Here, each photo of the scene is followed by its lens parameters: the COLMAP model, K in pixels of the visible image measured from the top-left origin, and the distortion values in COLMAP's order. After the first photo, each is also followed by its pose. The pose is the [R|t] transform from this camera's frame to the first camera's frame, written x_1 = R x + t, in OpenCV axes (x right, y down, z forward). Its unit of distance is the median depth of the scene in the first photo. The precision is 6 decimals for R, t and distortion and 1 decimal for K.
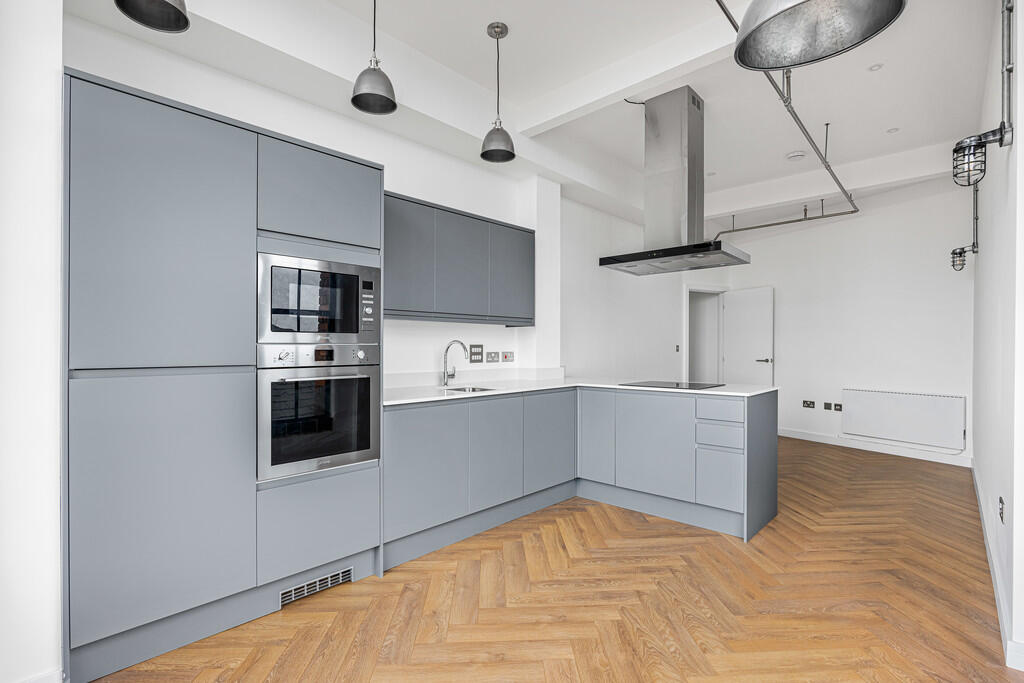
lens RADIAL K [[517.4, 0, 510.5], [0, 517.4, 347.4], [0, 0, 1]] dist [-0.004963, -0.001258]
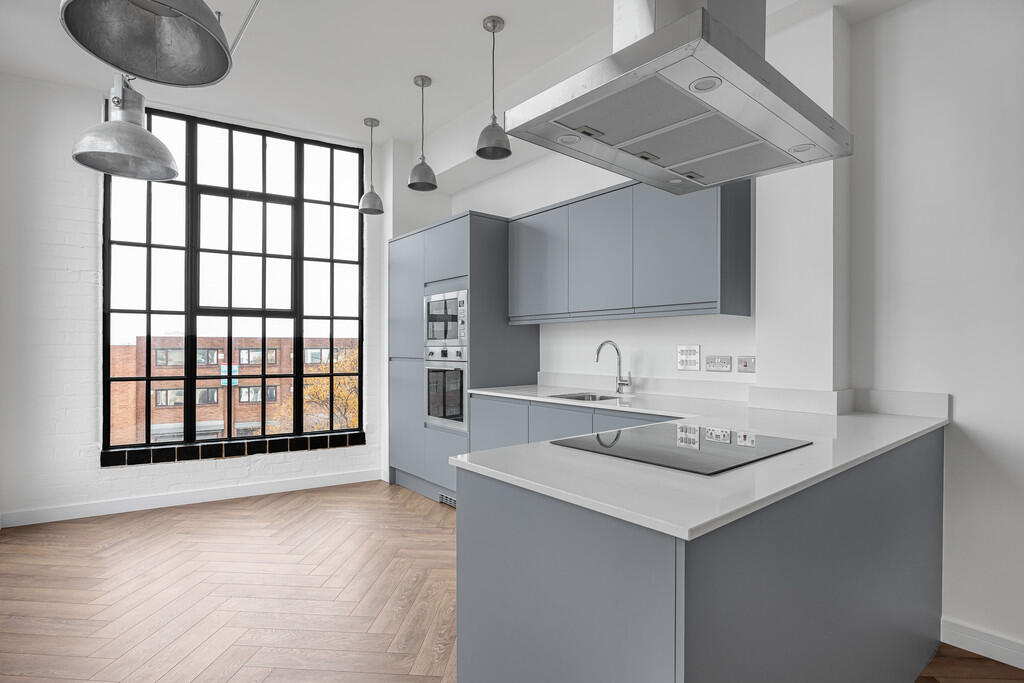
lens RADIAL K [[517.4, 0, 510.3], [0, 517.4, 345.0], [0, 0, 1]] dist [-0.004963, -0.001258]
pose [[-0.162516, -0.007669, -0.986676, 1.064298], [-0.002636, 0.999970, -0.007338, 0.000112], [0.986702, 0.001408, -0.162531, 1.338086]]
